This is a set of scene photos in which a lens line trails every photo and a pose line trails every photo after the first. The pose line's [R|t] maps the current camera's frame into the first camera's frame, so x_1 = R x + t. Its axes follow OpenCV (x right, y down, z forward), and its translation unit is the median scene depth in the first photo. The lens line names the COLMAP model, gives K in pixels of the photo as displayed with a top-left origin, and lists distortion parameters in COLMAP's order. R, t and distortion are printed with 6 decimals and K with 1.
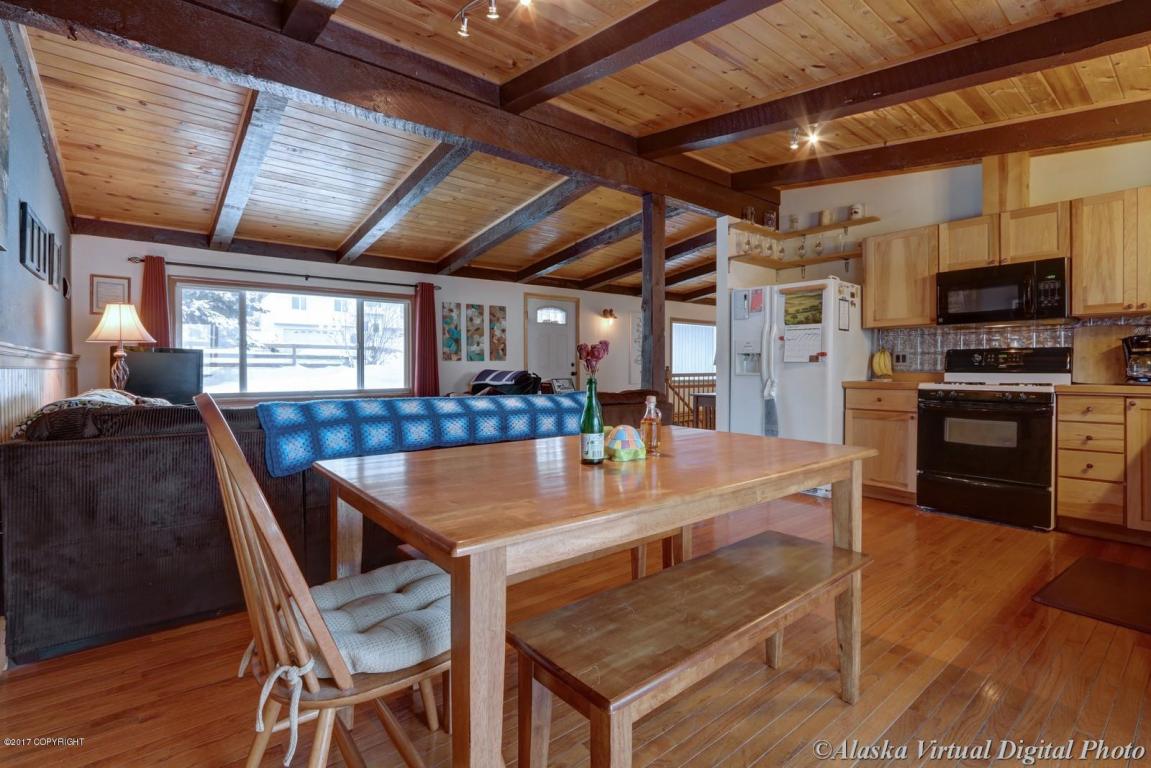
lens RADIAL K [[543.8, 0, 584.8], [0, 543.8, 374.0], [0, 0, 1]] dist [-0.024235, 0.003867]
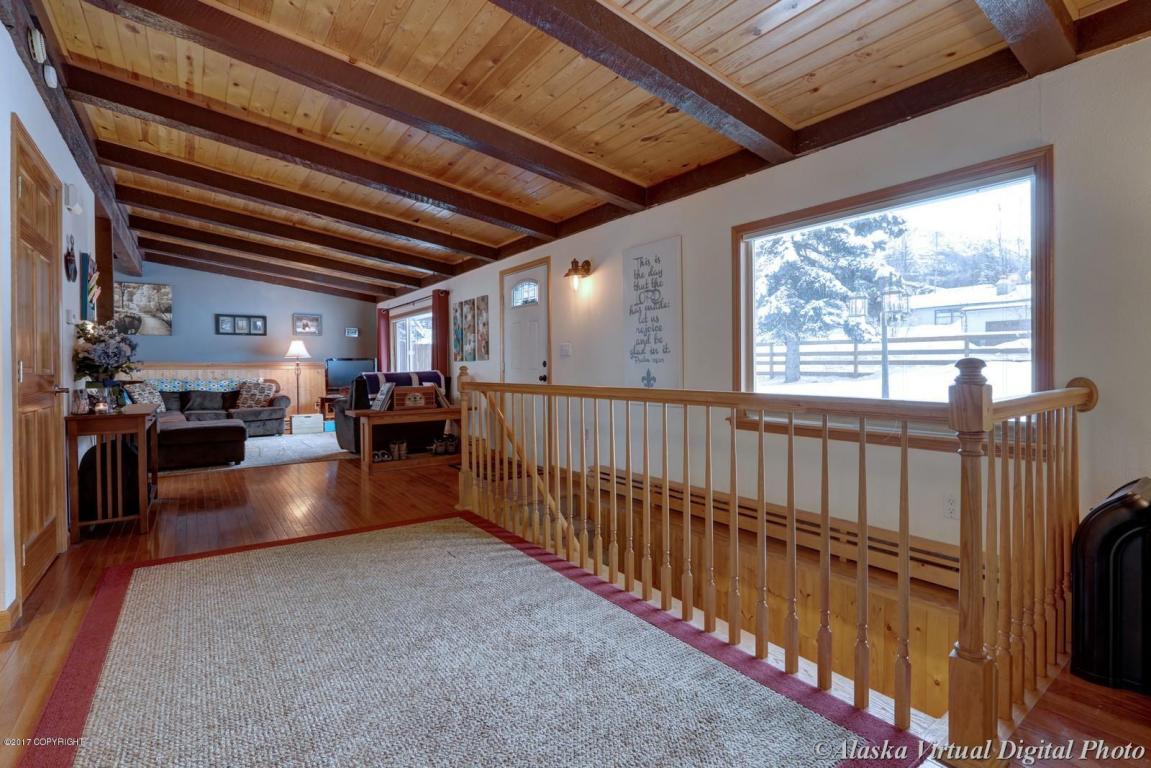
lens RADIAL K [[543.8, 0, 576.8], [0, 543.8, 358.0], [0, 0, 1]] dist [-0.024235, 0.003867]
pose [[-0.040885, -0.015665, -0.999041, 1.155283], [-0.006381, 0.999861, -0.015416, -0.029311], [0.999143, 0.005745, -0.040980, 2.083783]]
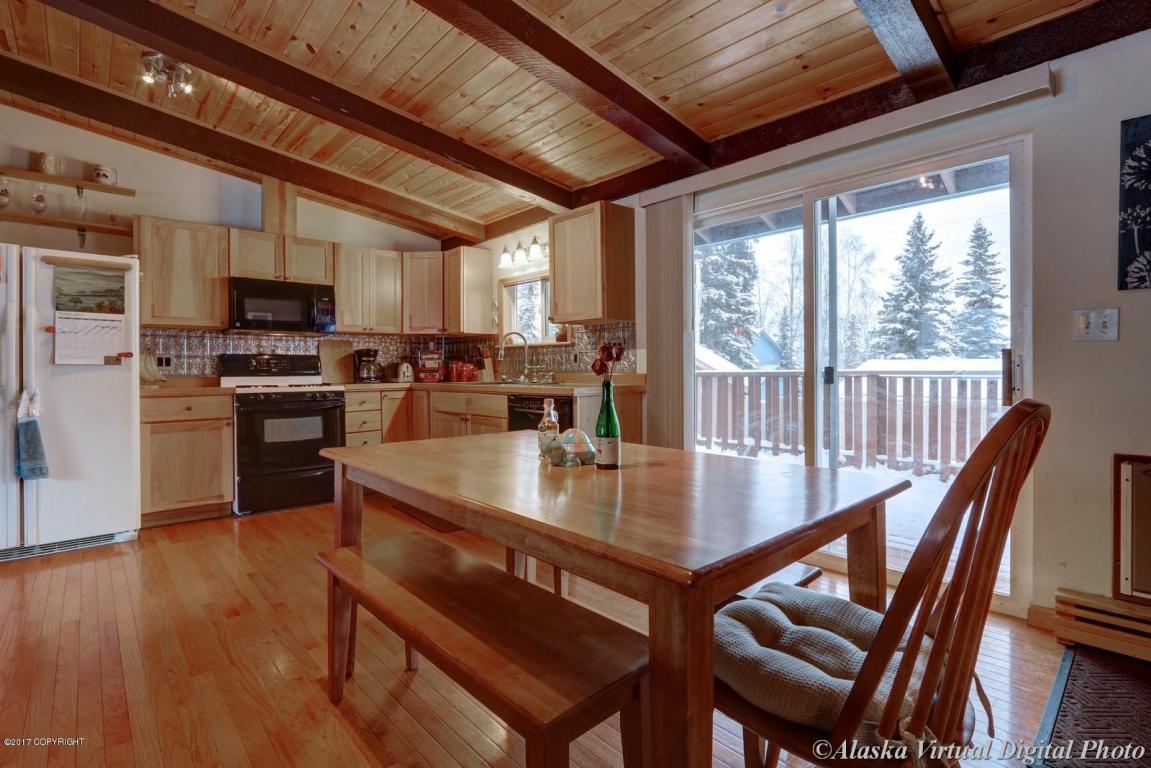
lens RADIAL K [[543.8, 0, 566.9], [0, 543.8, 373.7], [0, 0, 1]] dist [-0.024235, 0.003867]
pose [[-0.055201, -0.006463, 0.998454, -0.359322], [0.016582, 0.999835, 0.007389, -0.005332], [-0.998338, 0.016964, -0.055085, 0.422188]]
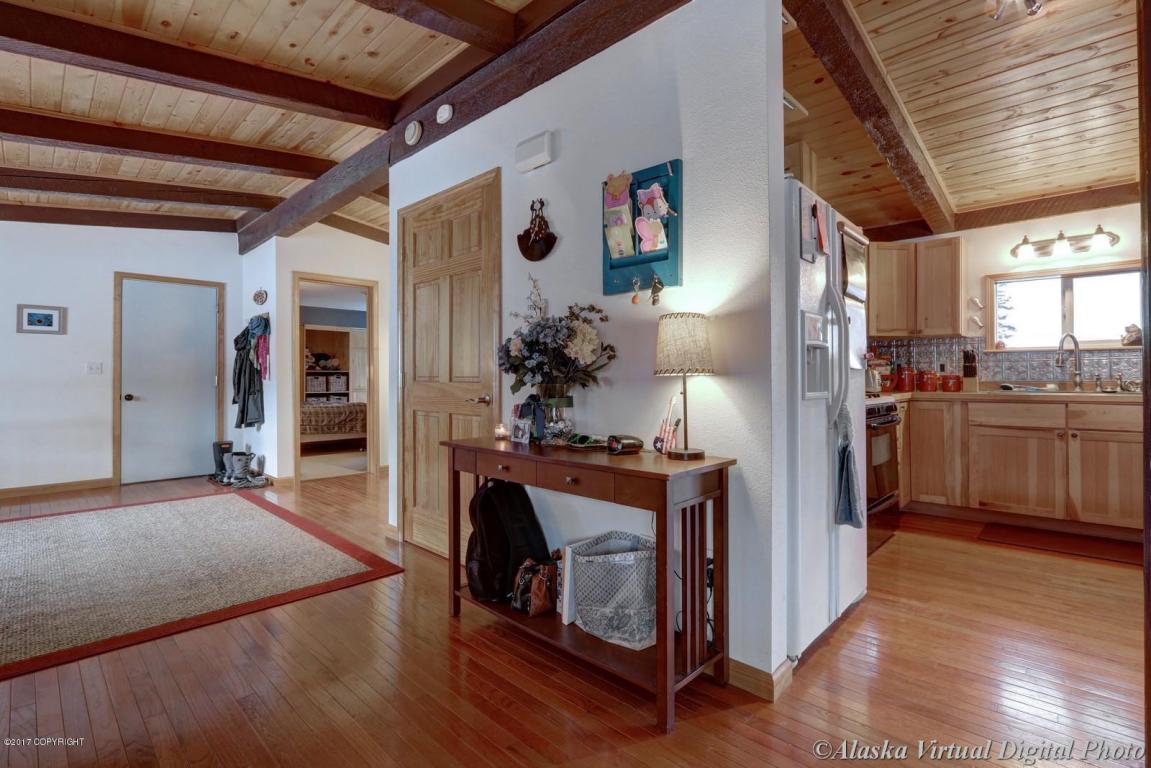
lens RADIAL K [[543.8, 0, 564.3], [0, 543.8, 374.5], [0, 0, 1]] dist [-0.024235, 0.003867]
pose [[-0.115751, 0.009510, 0.993233, -0.099615], [0.017379, 0.999820, -0.007548, -0.019051], [-0.993126, 0.016387, -0.115896, 1.403703]]
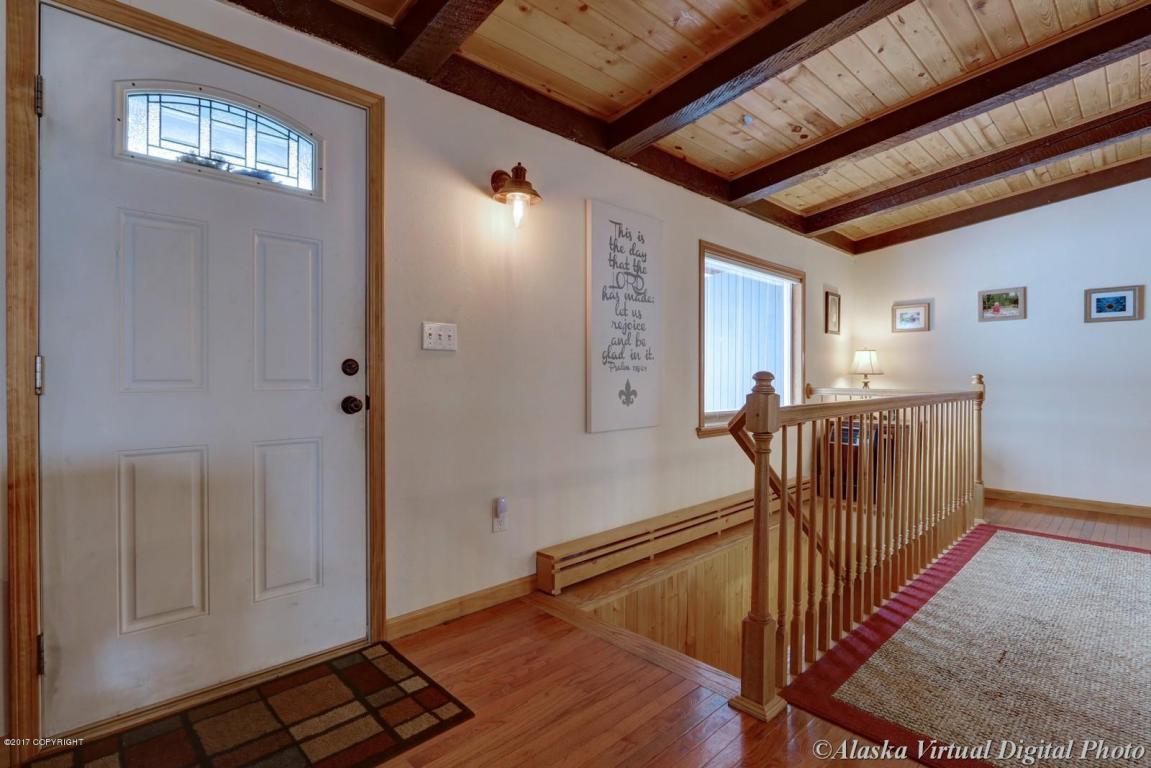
lens RADIAL K [[543.8, 0, 571.1], [0, 543.8, 378.5], [0, 0, 1]] dist [-0.024235, 0.003867]
pose [[0.997554, 0.003129, 0.069826, 0.115509], [-0.002343, 0.999933, -0.011338, -0.019239], [-0.069857, 0.011147, 0.997495, 1.496632]]
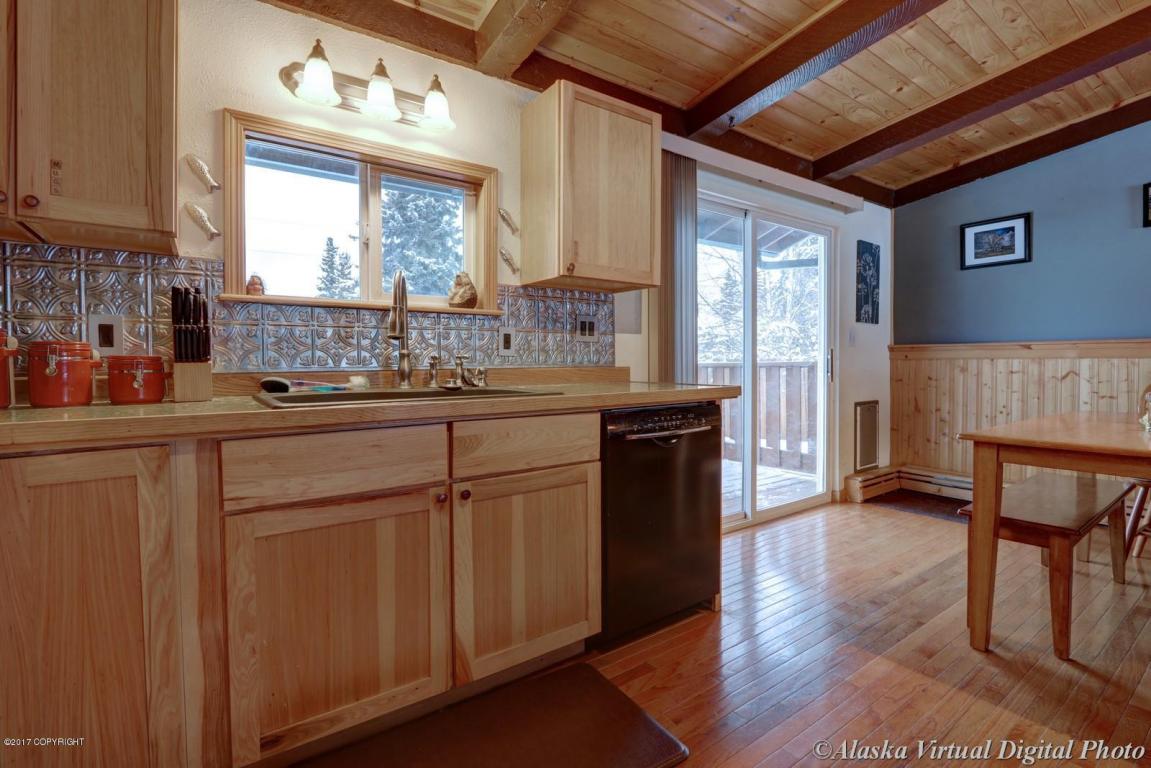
lens RADIAL K [[543.8, 0, 586.5], [0, 543.8, 373.0], [0, 0, 1]] dist [-0.024235, 0.003867]
pose [[-0.998909, 0.007263, 0.046135, 0.515364], [0.008615, 0.999537, 0.029170, -0.009044], [-0.045902, 0.029536, -0.998509, 0.896290]]
